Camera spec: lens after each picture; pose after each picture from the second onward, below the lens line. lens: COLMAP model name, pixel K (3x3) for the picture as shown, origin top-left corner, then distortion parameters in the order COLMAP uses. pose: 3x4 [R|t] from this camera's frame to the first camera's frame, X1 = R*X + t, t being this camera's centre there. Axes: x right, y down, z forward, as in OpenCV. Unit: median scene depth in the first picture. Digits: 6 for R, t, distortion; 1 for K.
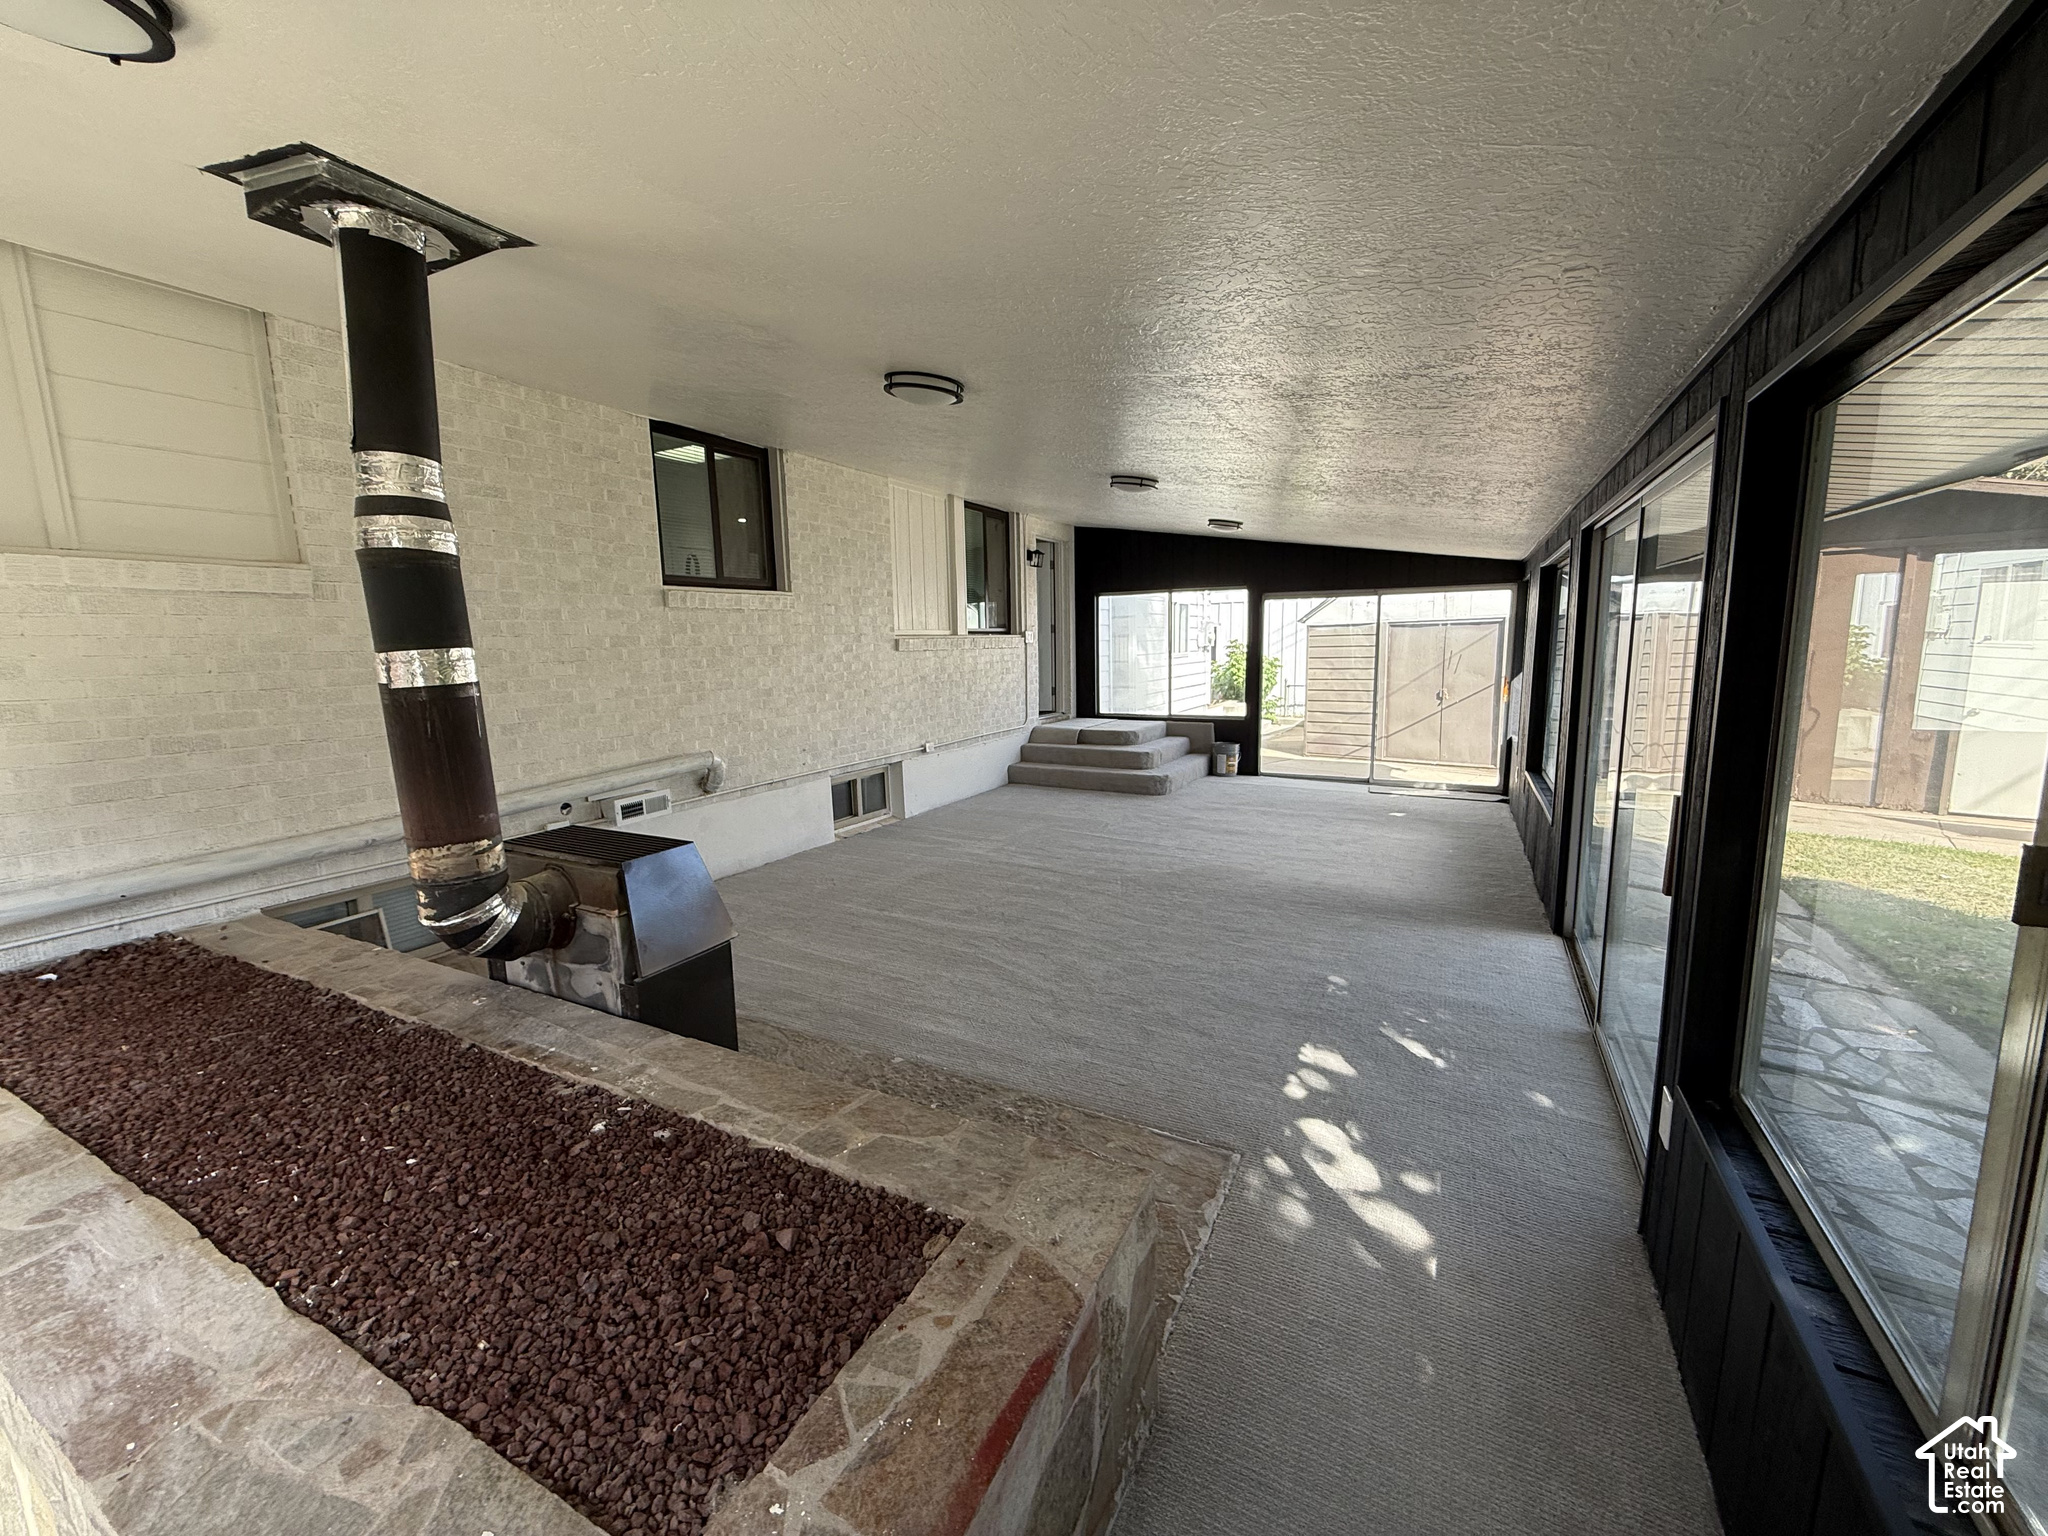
lens RADIAL K [[815.9, 0, 1023.4], [0, 815.9, 766.3], [0, 0, 1]] dist [0.001172, -0.000364]
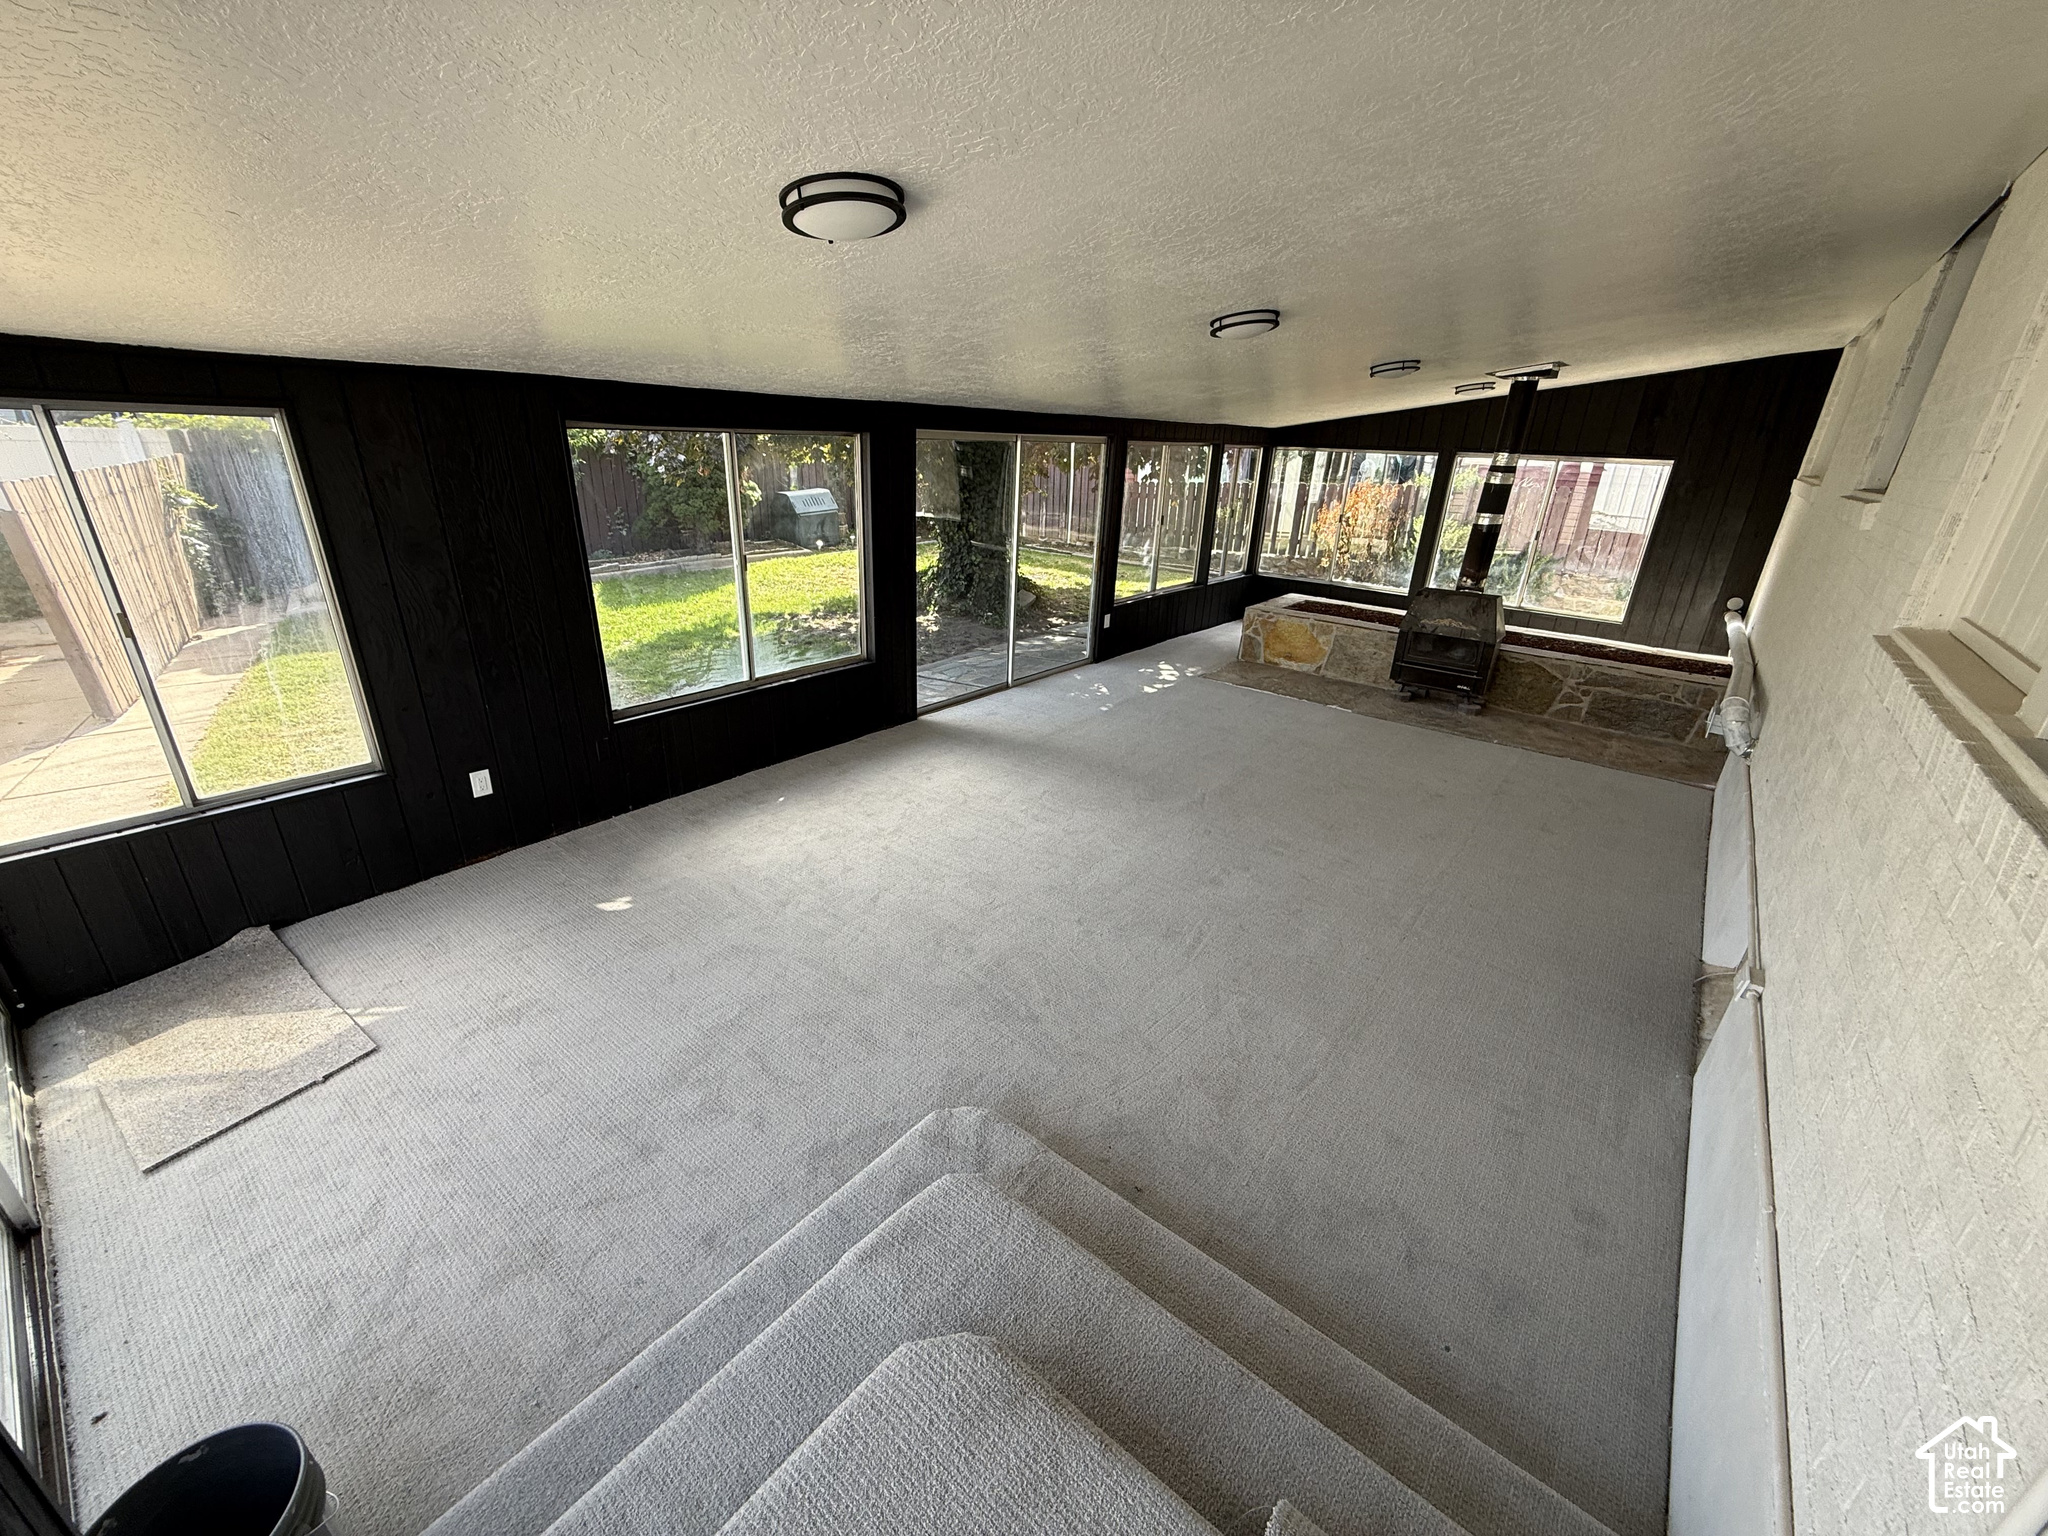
lens RADIAL K [[815.9, 0, 1015.9], [0, 815.9, 770.3], [0, 0, 1]] dist [0.001172, -0.000364]
pose [[-0.979354, -0.084766, 0.183521, 0.364589], [0.019559, 0.863846, 0.503375, -0.834946], [-0.201203, 0.496572, -0.844354, 4.106609]]
